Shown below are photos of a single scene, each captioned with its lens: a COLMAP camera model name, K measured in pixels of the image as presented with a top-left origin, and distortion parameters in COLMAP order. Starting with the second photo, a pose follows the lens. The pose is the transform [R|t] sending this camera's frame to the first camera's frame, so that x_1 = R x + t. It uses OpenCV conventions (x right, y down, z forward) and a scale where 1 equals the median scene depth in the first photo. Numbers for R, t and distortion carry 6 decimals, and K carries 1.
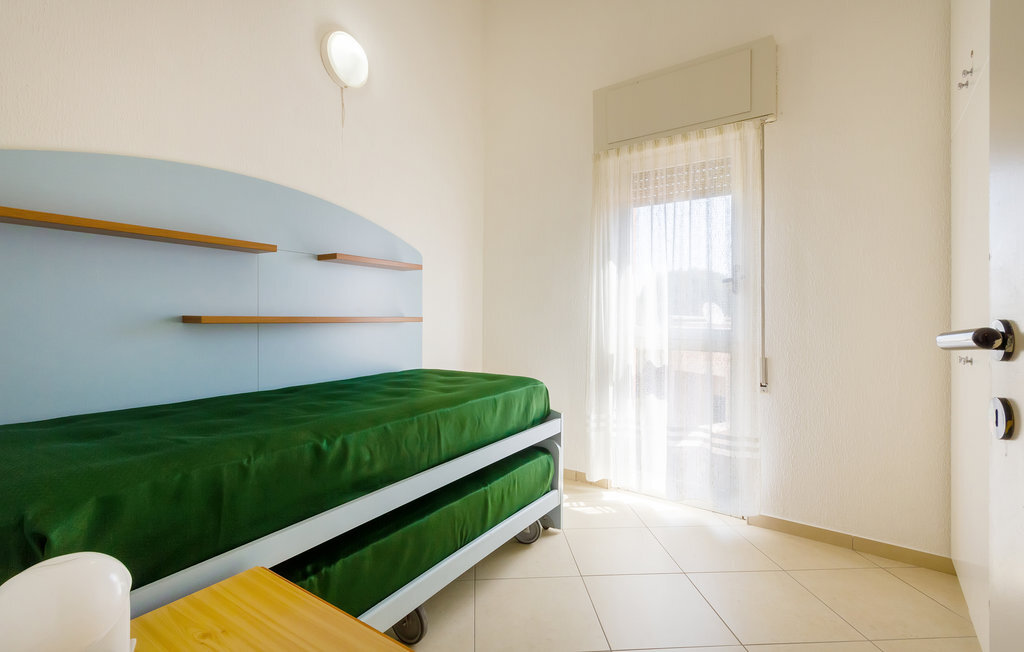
lens RADIAL K [[486.2, 0, 509.5], [0, 486.2, 316.7], [0, 0, 1]] dist [0.000223, -0.000086]
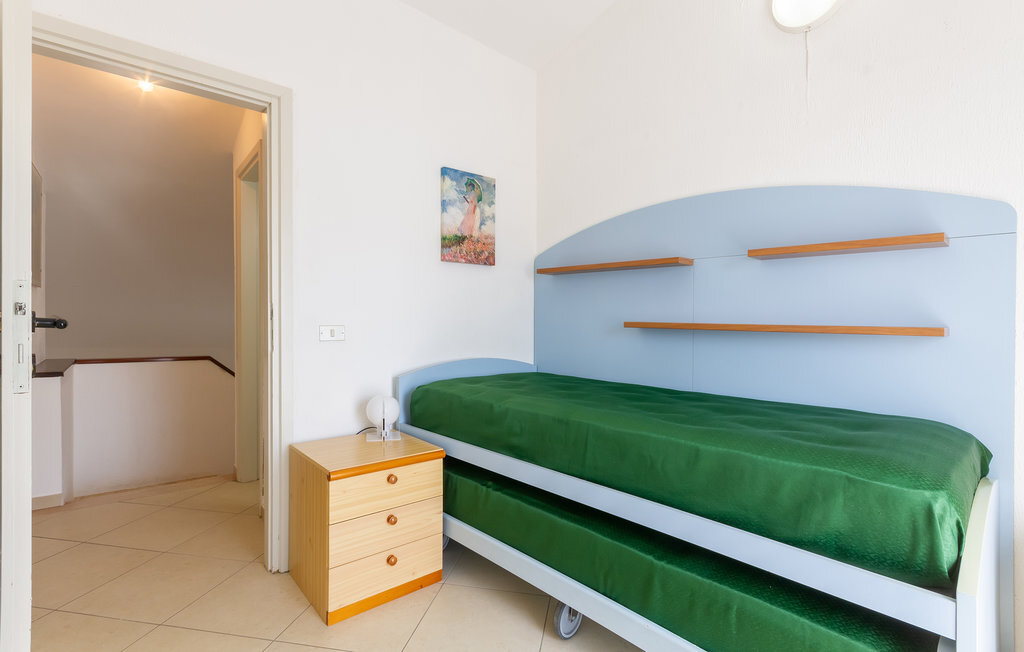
lens RADIAL K [[486.2, 0, 509.5], [0, 486.2, 316.7], [0, 0, 1]] dist [0.000223, -0.000086]
pose [[-0.253249, -0.009533, -0.967354, 0.669067], [-0.019519, 0.999798, -0.004743, -0.001129], [0.967204, 0.017681, -0.253384, 0.915388]]
